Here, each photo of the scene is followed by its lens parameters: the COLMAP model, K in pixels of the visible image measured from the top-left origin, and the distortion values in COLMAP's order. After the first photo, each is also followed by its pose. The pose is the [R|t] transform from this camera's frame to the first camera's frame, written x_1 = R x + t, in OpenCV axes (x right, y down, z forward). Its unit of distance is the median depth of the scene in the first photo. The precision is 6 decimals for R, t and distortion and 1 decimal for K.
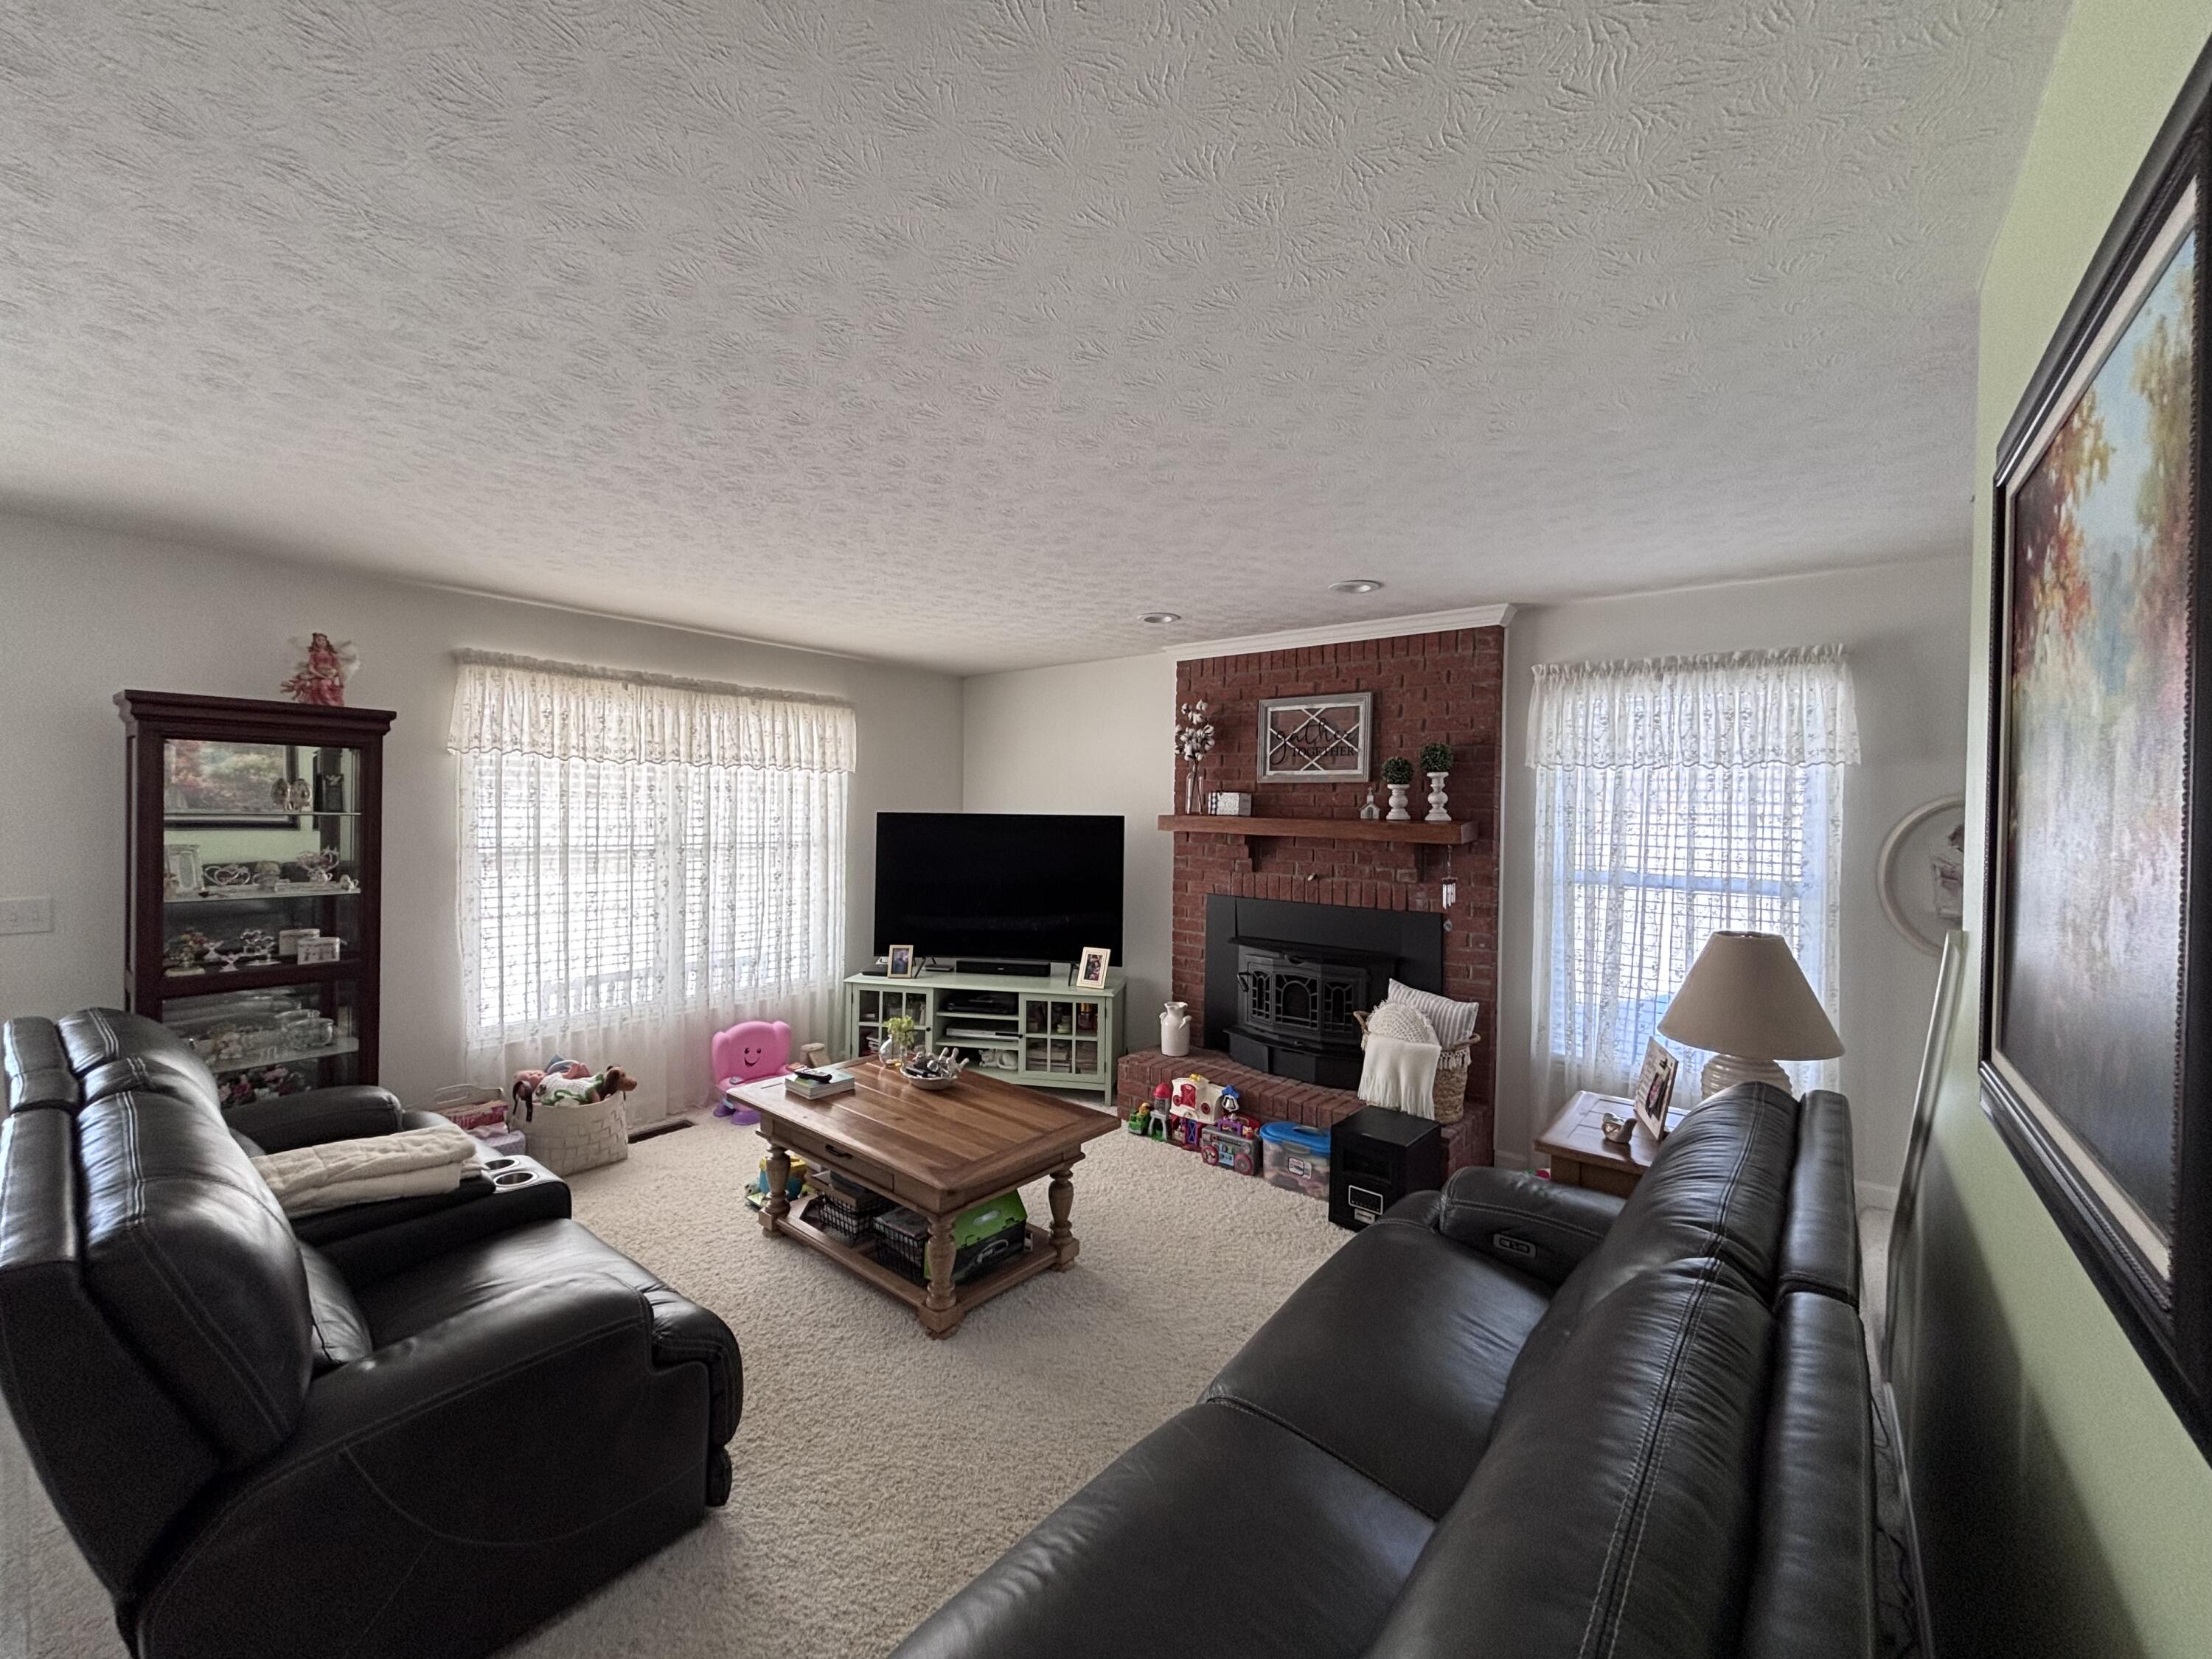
lens RADIAL K [[885.4, 0, 1102.0], [0, 885.4, 823.4], [0, 0, 1]] dist [0.022250, -0.010466]
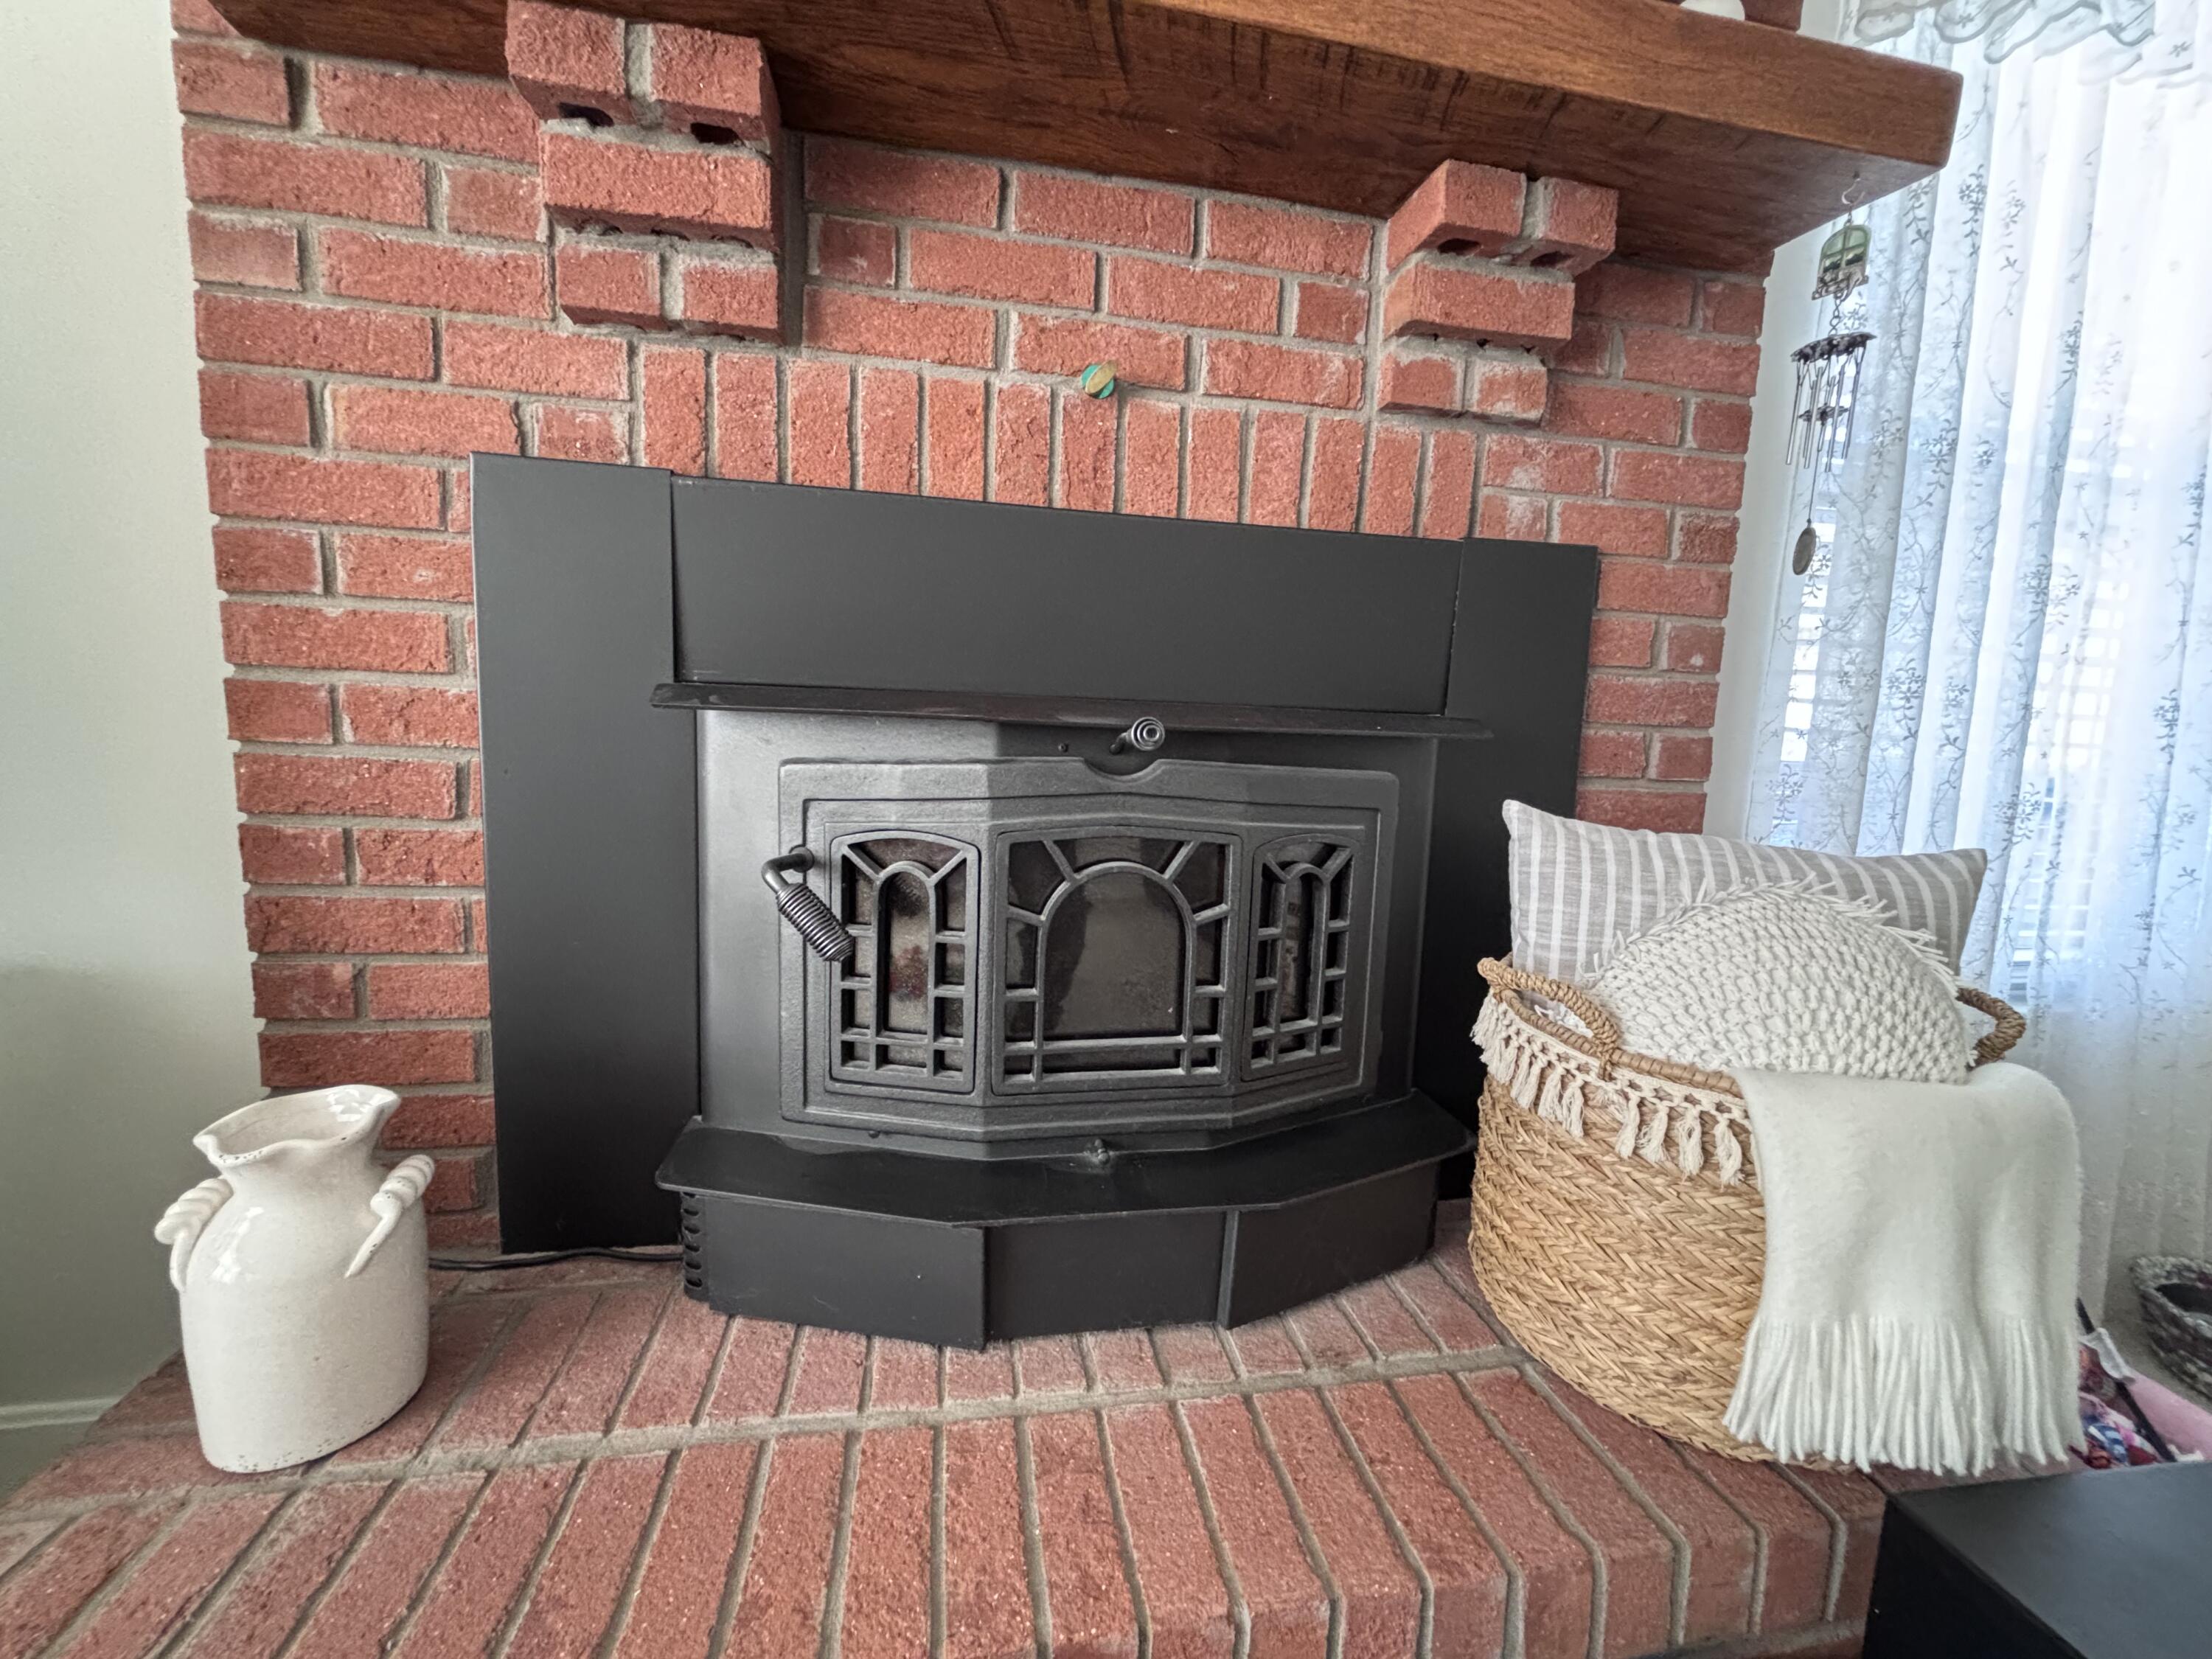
lens RADIAL K [[885.4, 0, 1102.0], [0, 885.4, 823.4], [0, 0, 1]] dist [0.022250, -0.010466]
pose [[0.657586, -0.081409, 0.748968, 0.063771], [-0.017394, 0.992239, 0.123123, 0.135275], [-0.753179, -0.093992, 0.651066, 0.816672]]
